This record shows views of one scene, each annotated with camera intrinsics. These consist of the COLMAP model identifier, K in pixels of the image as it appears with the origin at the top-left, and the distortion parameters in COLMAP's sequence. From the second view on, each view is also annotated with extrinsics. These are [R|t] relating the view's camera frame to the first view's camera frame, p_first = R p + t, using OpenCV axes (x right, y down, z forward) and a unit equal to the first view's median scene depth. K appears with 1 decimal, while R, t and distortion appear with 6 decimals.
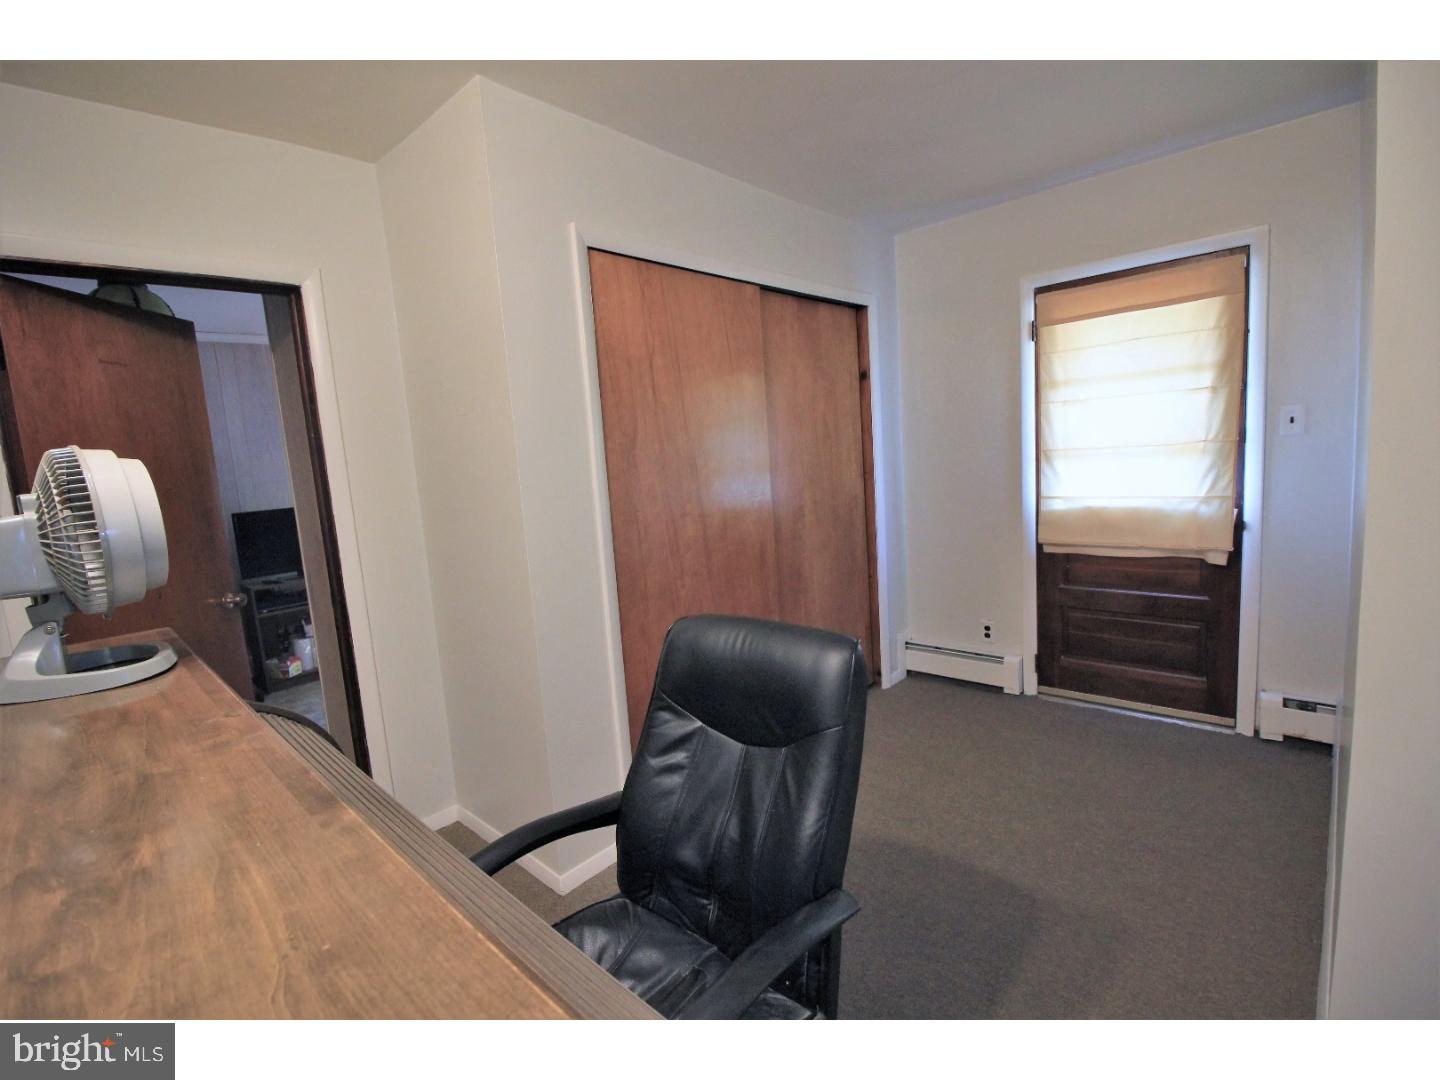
lens RADIAL K [[671.3, 0, 720.0], [0, 671.3, 540.0], [0, 0, 1]] dist [-0.001754, -0.000311]
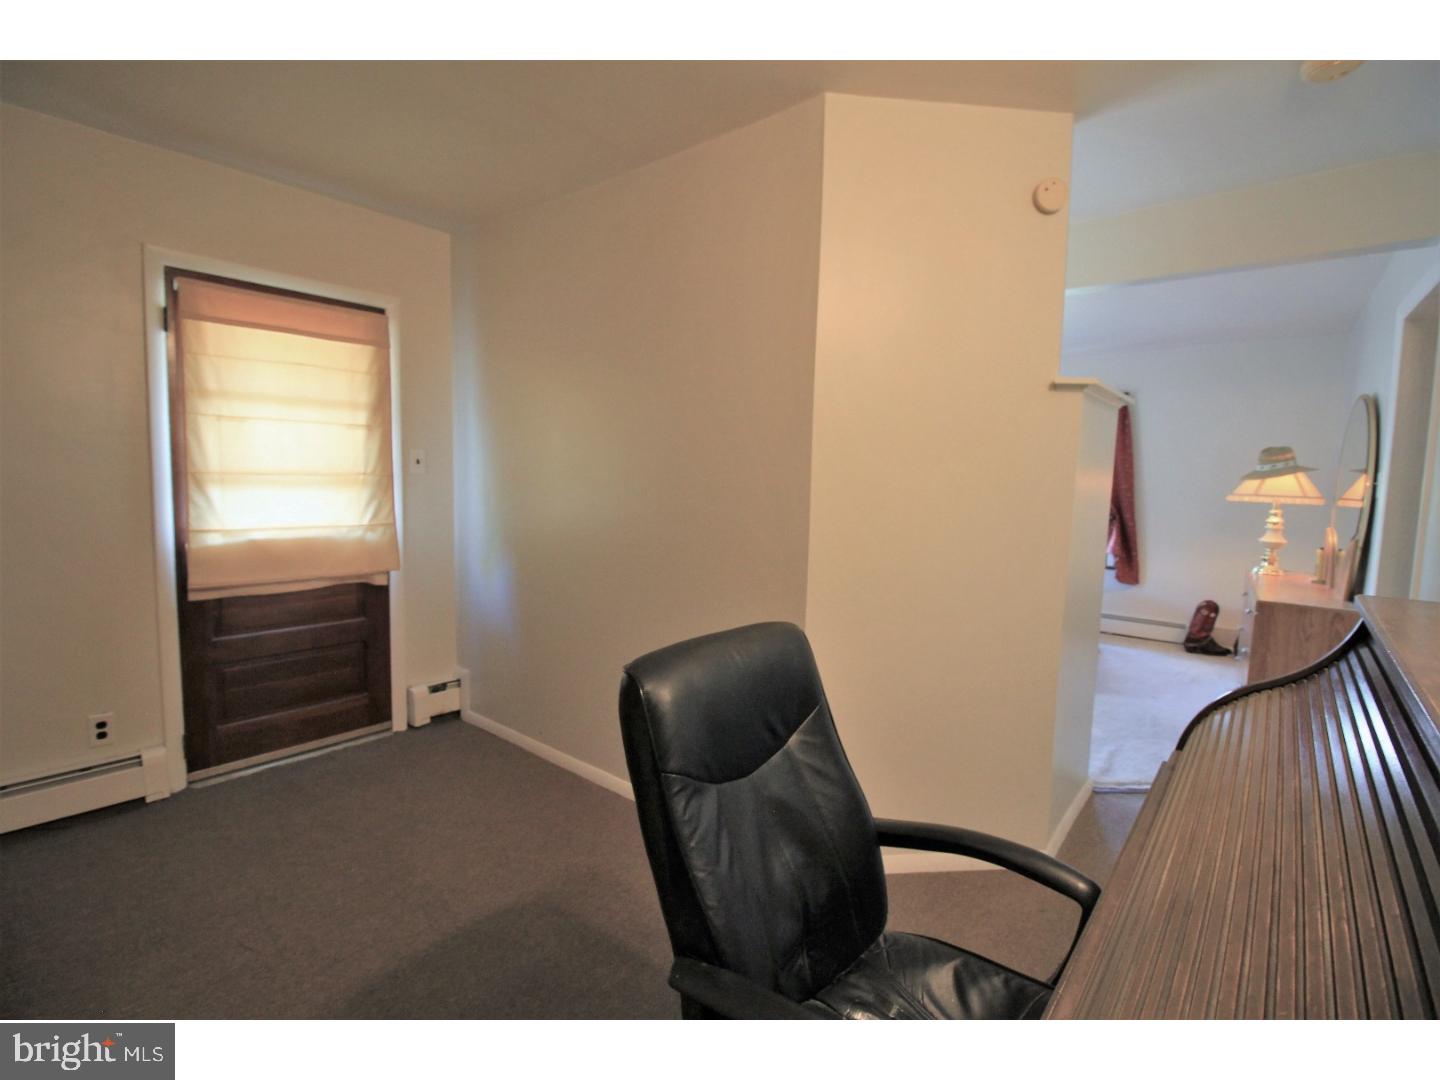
lens RADIAL K [[671.3, 0, 720.0], [0, 671.3, 540.0], [0, 0, 1]] dist [-0.001754, -0.000311]
pose [[-0.044176, -0.025401, 0.998701, -0.358463], [0.110810, 0.993384, 0.030168, -0.008433], [-0.992859, 0.111999, -0.041069, 0.435830]]
